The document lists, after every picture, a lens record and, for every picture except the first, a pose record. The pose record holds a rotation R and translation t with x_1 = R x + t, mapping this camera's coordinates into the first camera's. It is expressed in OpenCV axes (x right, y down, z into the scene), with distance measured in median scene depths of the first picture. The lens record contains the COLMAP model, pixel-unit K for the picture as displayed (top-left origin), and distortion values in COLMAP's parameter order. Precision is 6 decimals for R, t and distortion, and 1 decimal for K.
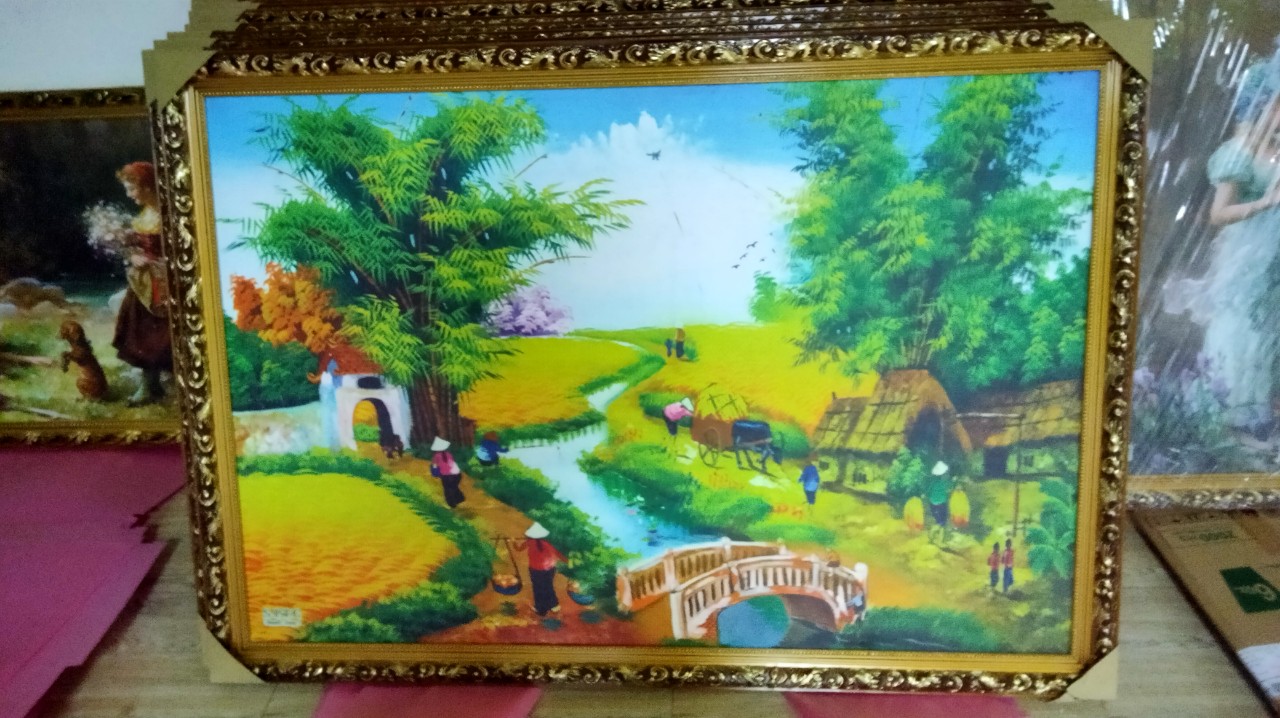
lens RADIAL K [[924.3, 0, 640.0], [0, 924.3, 359.0], [0, 0, 1]] dist [0.030054, -0.004603]
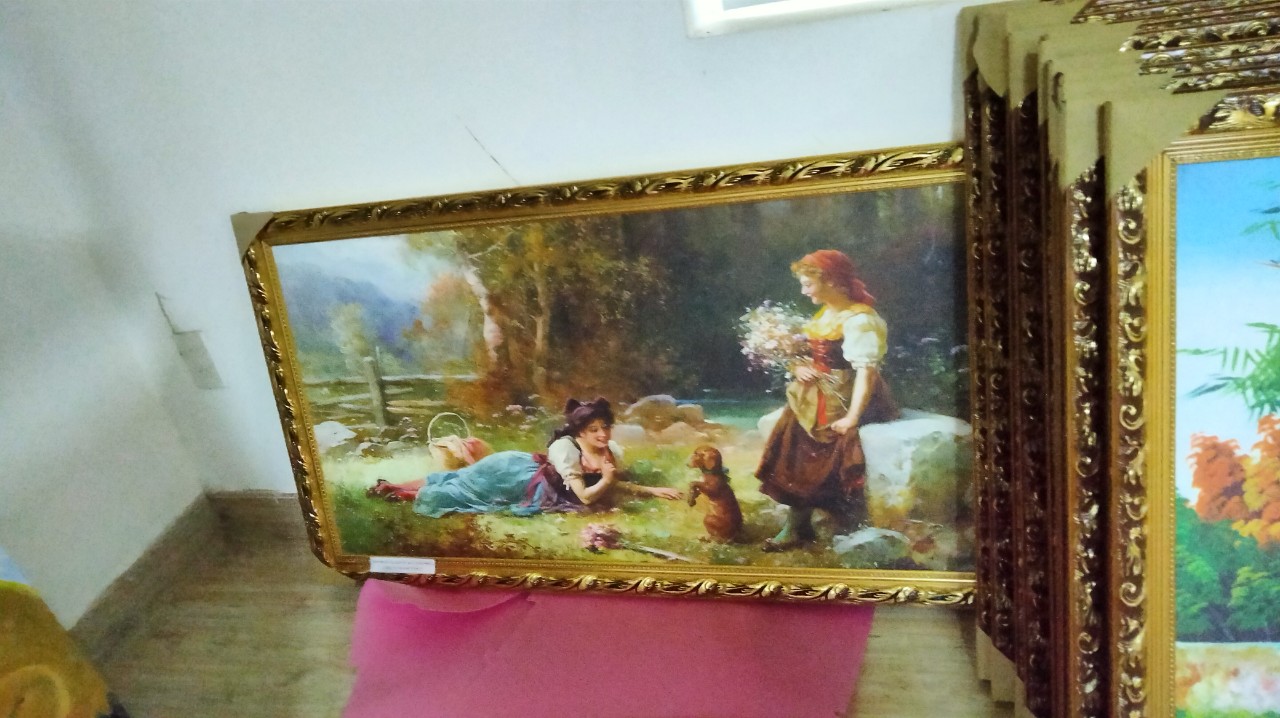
lens RADIAL K [[924.3, 0, 640.0], [0, 924.3, 359.0], [0, 0, 1]] dist [0.030054, -0.004603]
pose [[0.971731, -0.018286, -0.235381, -0.493832], [0.010779, 0.999393, -0.033139, -0.093963], [0.235844, 0.029665, 0.971338, 0.208952]]
